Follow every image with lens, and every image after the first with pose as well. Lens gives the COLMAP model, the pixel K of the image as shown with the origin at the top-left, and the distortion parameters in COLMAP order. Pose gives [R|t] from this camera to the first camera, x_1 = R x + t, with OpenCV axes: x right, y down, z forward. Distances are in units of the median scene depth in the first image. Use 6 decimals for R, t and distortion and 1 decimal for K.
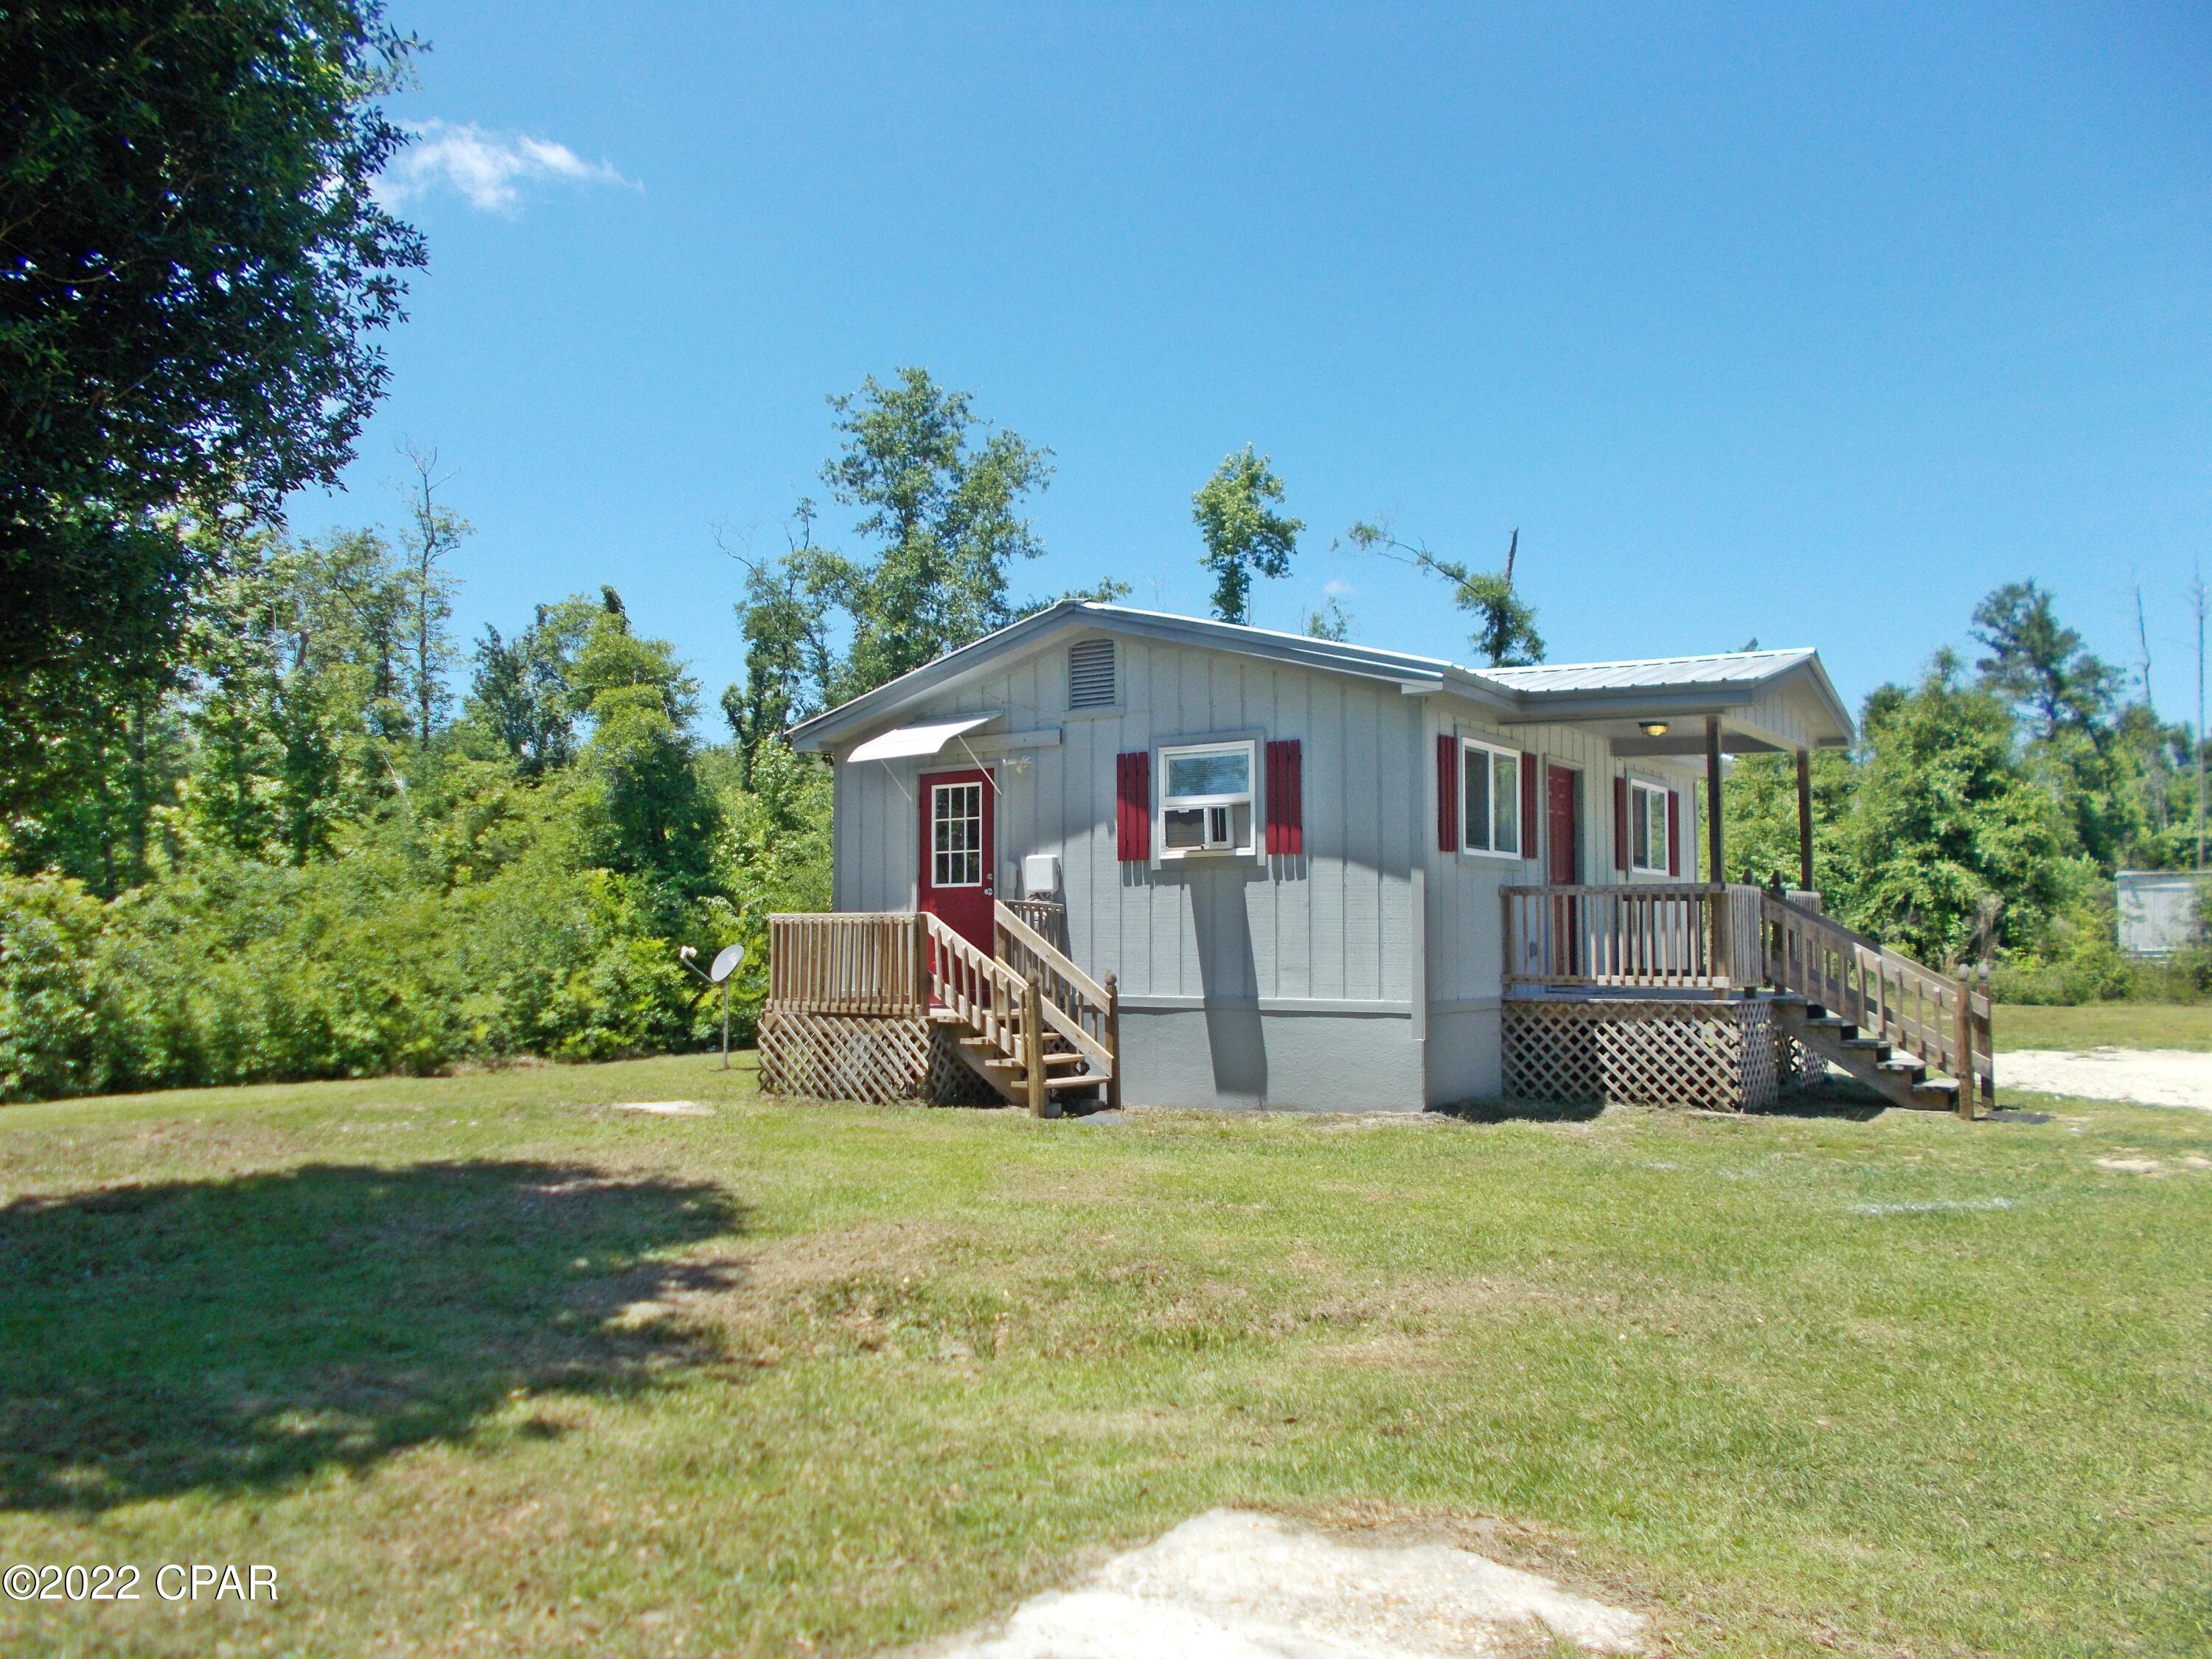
lens RADIAL K [[1685.3, 0, 1102.9], [0, 1685.3, 838.3], [0, 0, 1]] dist [0.013385, -0.024008]
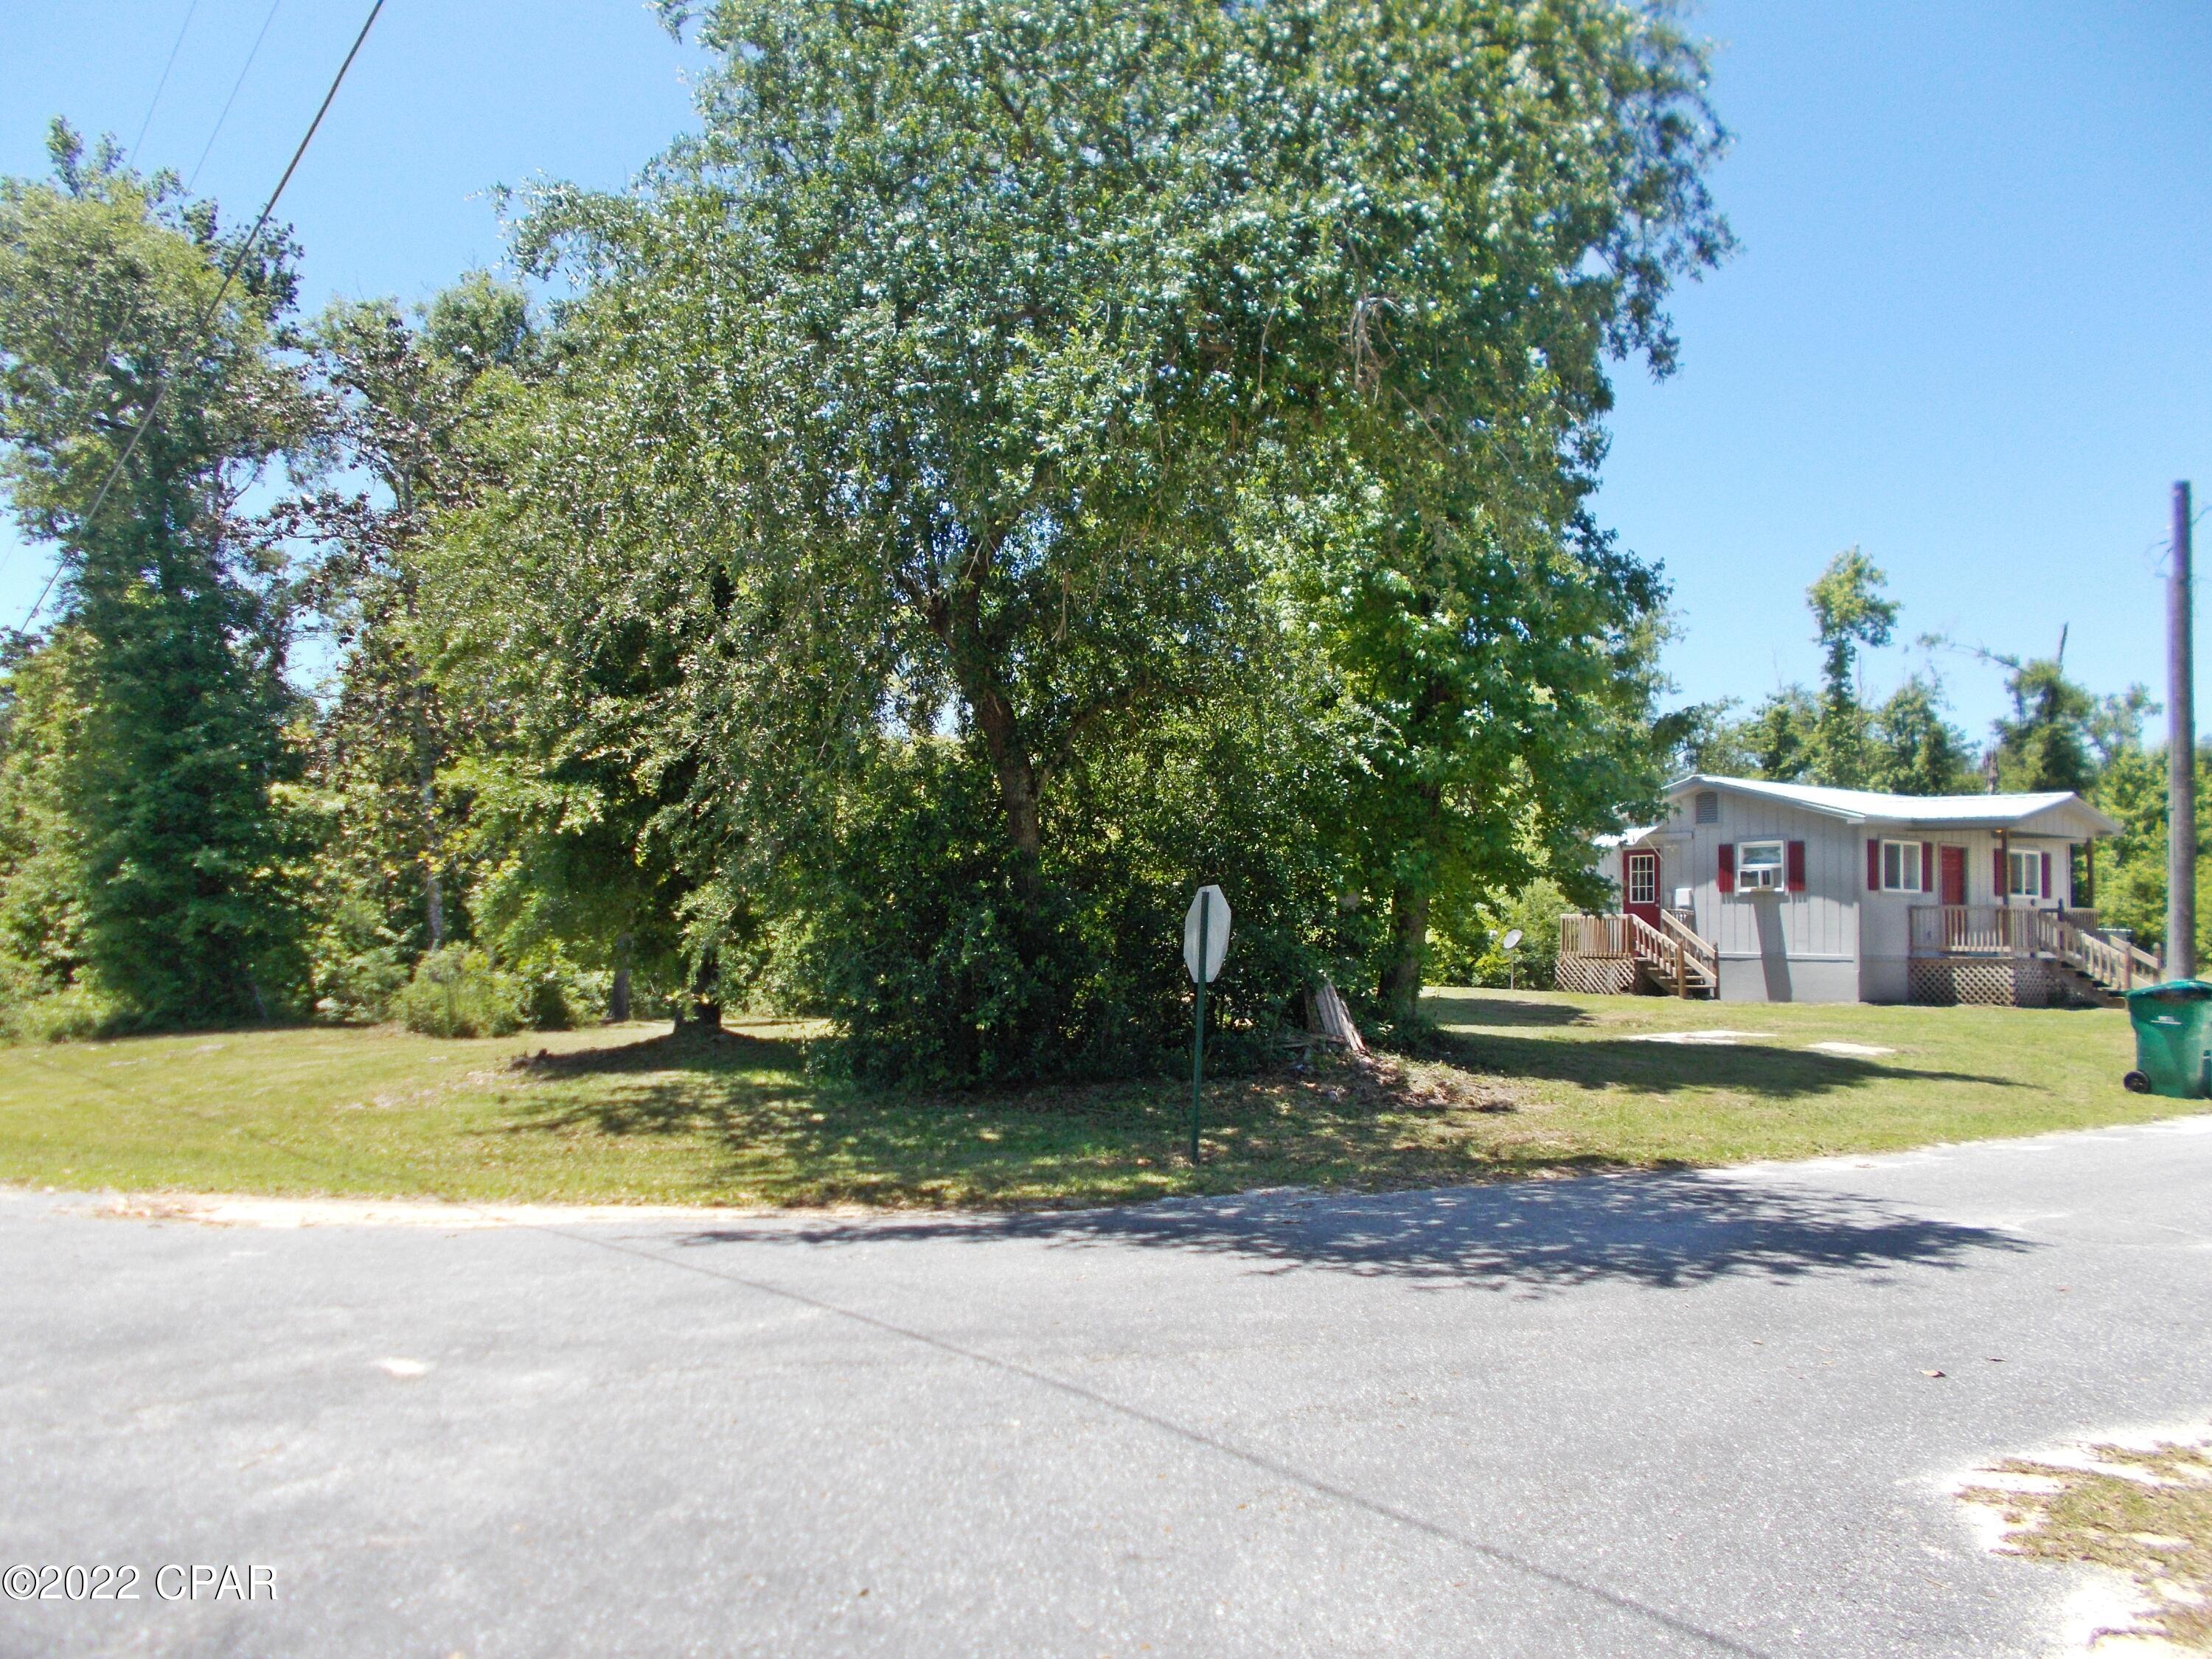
lens RADIAL K [[1685.3, 0, 1088.5], [0, 1685.3, 840.7], [0, 0, 1]] dist [0.013385, -0.024008]
pose [[0.930811, -0.005874, -0.365453, 0.048920], [0.007333, 0.999970, 0.002606, -0.068459], [0.365426, -0.005106, 0.930826, -1.412261]]
